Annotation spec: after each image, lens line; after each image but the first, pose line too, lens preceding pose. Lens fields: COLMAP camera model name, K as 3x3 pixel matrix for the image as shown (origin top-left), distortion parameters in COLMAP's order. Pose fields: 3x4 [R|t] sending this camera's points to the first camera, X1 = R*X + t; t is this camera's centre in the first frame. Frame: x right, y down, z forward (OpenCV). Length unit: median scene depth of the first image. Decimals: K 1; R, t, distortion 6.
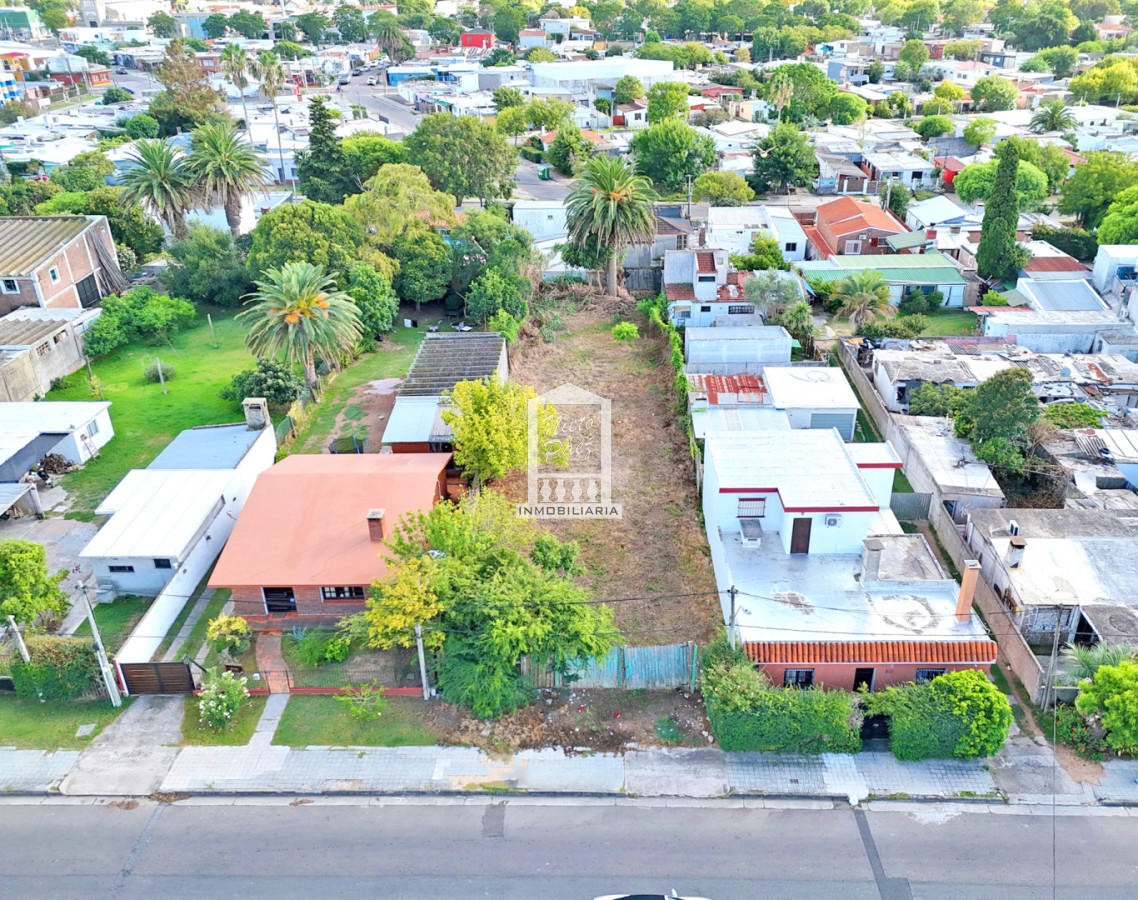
lens RADIAL K [[903.3, 0, 610.8], [0, 903.3, 434.0], [0, 0, 1]] dist [0.075956, -0.053043]
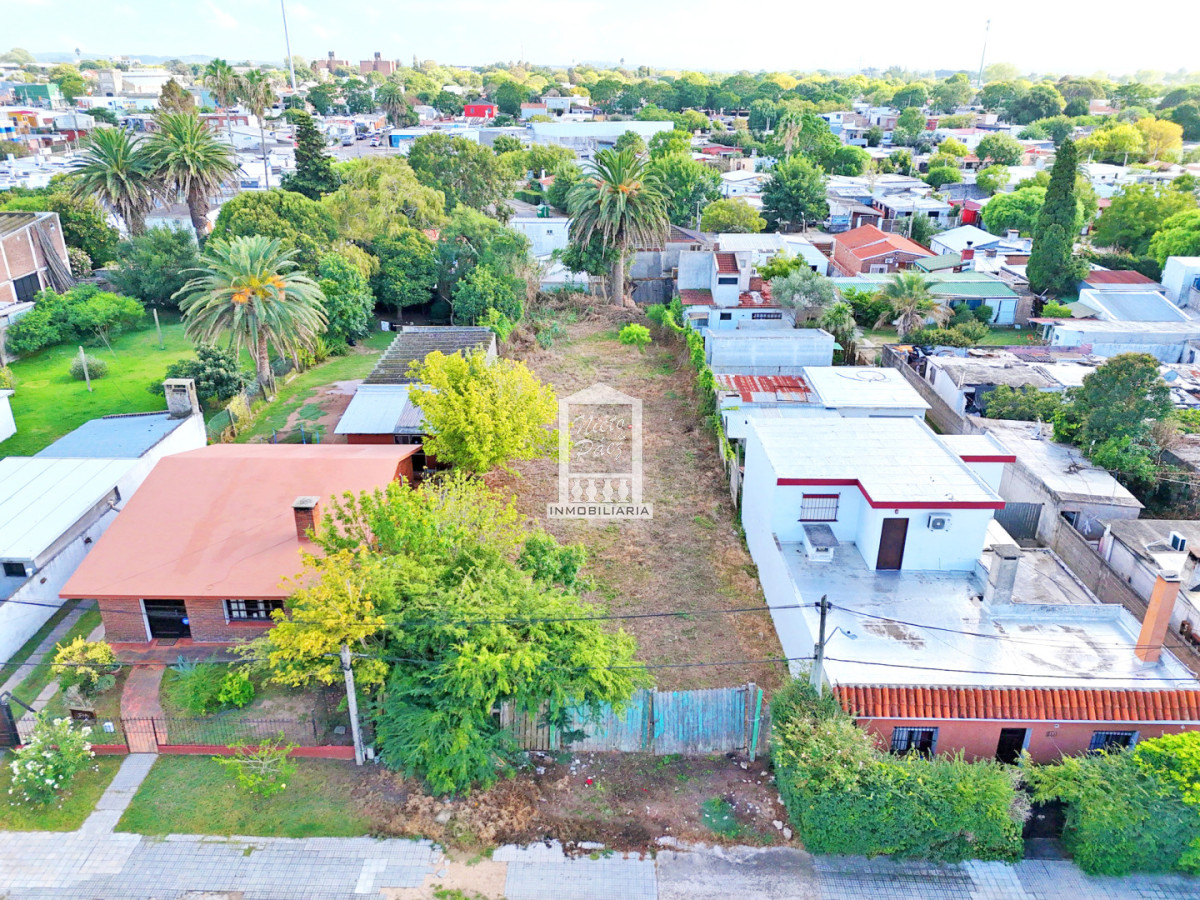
lens RADIAL K [[883.3, 0, 600.0], [0, 883.3, 450.0], [0, 0, 1]] dist [0.063442, -0.038043]
pose [[0.999881, 0.014944, -0.003701, -0.014771], [-0.015142, 0.998015, -0.061137, 0.056822], [0.002780, 0.061186, 0.998123, 0.191771]]
